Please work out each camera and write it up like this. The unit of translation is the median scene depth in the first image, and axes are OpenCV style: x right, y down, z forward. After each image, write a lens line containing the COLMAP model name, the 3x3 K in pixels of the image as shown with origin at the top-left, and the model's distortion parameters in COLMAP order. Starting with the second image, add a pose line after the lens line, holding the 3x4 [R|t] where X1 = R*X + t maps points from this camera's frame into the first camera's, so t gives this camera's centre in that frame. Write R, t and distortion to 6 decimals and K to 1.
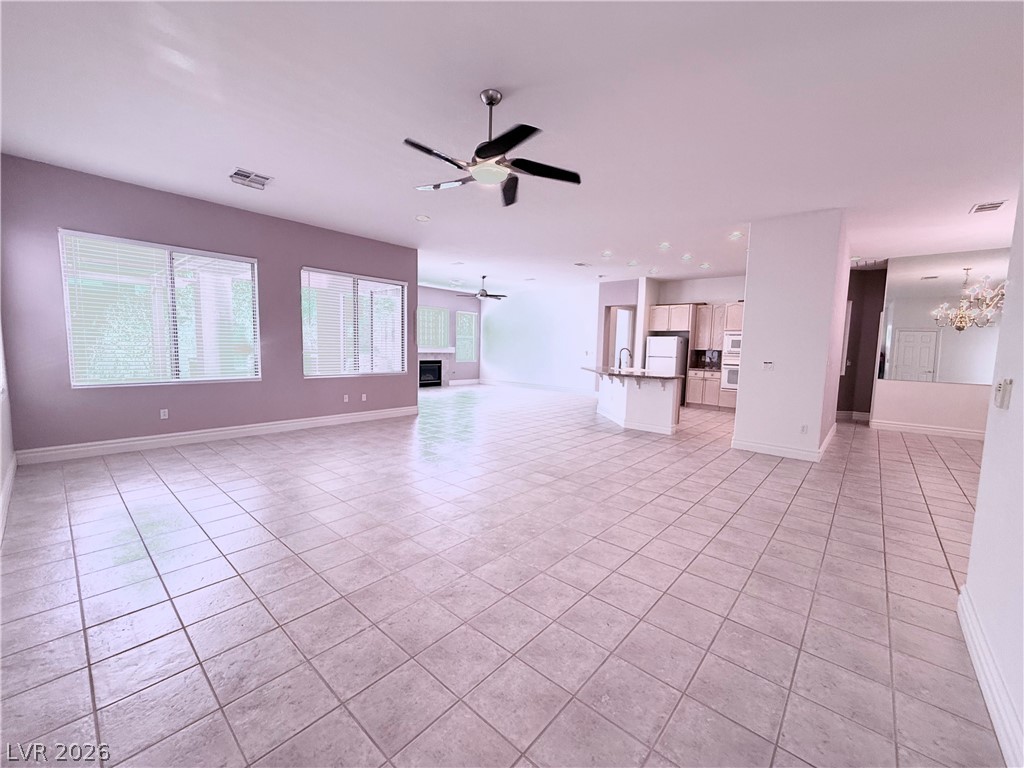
lens RADIAL K [[411.8, 0, 512.0], [0, 411.8, 384.0], [0, 0, 1]] dist [0.000962, 0.000075]
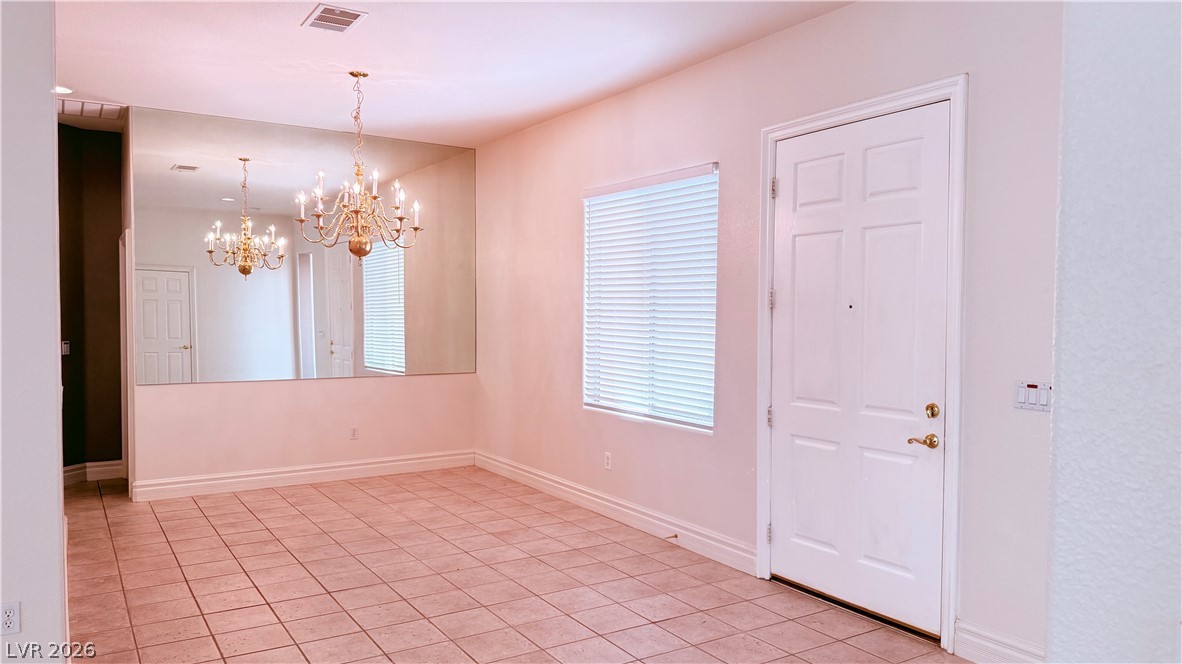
lens RADIAL K [[833.3, 0, 591.0], [0, 833.3, 332.0], [0, 0, 1]] dist [-0.000719, -0.002552]
pose [[0.278704, -0.050842, 0.959030, 0.186949], [0.092851, 0.995346, 0.025783, -0.043953], [-0.955878, 0.081862, 0.282127, 0.291320]]
